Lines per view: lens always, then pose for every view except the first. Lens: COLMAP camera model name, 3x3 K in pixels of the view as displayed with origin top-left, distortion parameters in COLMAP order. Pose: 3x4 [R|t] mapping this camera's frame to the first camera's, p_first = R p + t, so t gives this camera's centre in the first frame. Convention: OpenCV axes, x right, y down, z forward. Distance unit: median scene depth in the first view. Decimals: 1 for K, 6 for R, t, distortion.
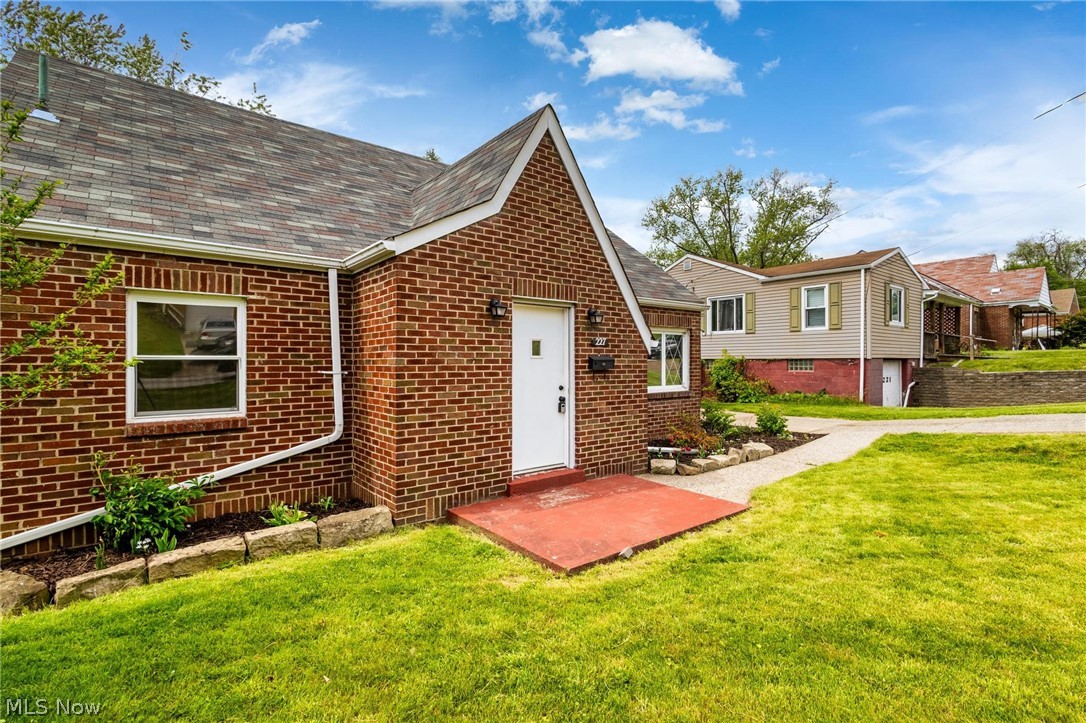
lens RADIAL K [[506.2, 0, 543.0], [0, 506.2, 361.5], [0, 0, 1]] dist [0.009433, 0.000599]
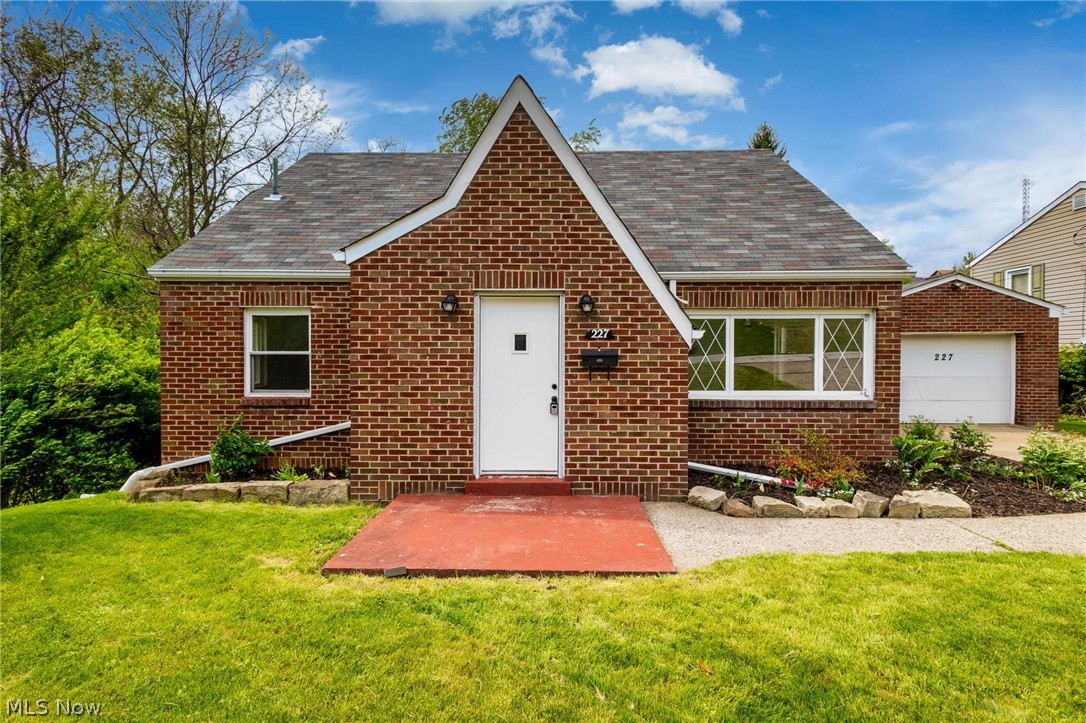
lens RADIAL K [[506.2, 0, 543.0], [0, 506.2, 361.5], [0, 0, 1]] dist [0.009433, 0.000599]
pose [[0.765169, 0.013082, -0.643697, 0.715175], [-0.002450, 0.999845, 0.017408, -0.009533], [0.643825, -0.011743, 0.765083, 0.364734]]
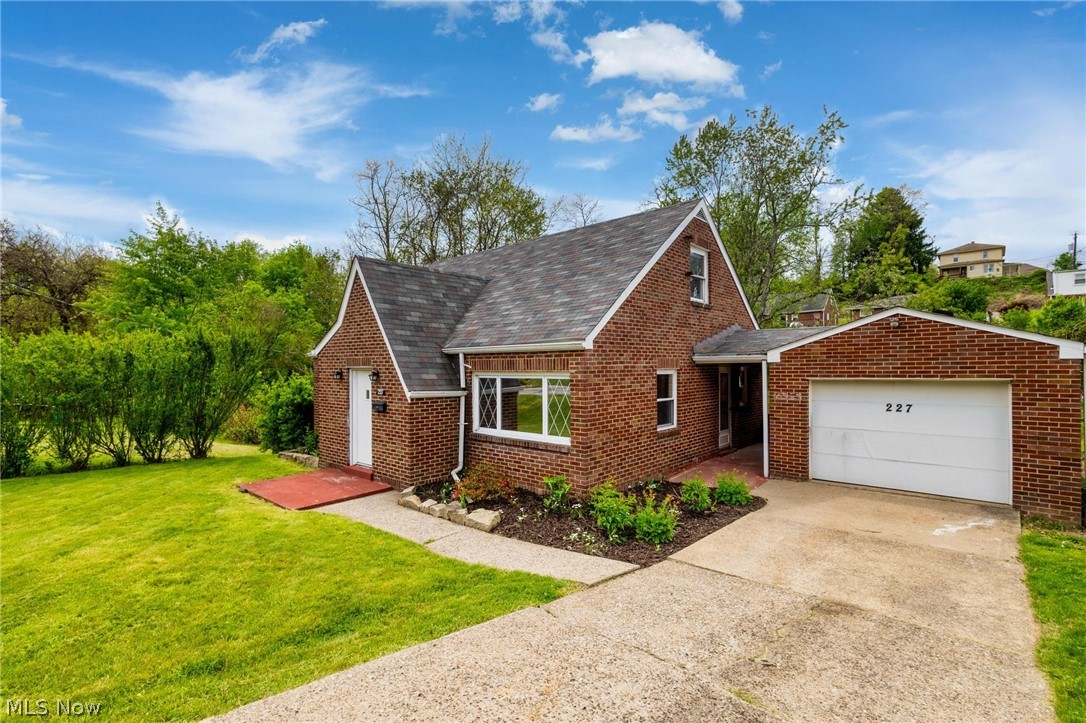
lens RADIAL K [[506.2, 0, 543.0], [0, 506.2, 361.5], [0, 0, 1]] dist [0.009433, 0.000599]
pose [[0.157197, -0.005215, -0.987553, 2.043292], [0.008487, 0.999956, -0.003930, -0.145691], [0.987531, -0.007763, 0.157235, 1.521322]]
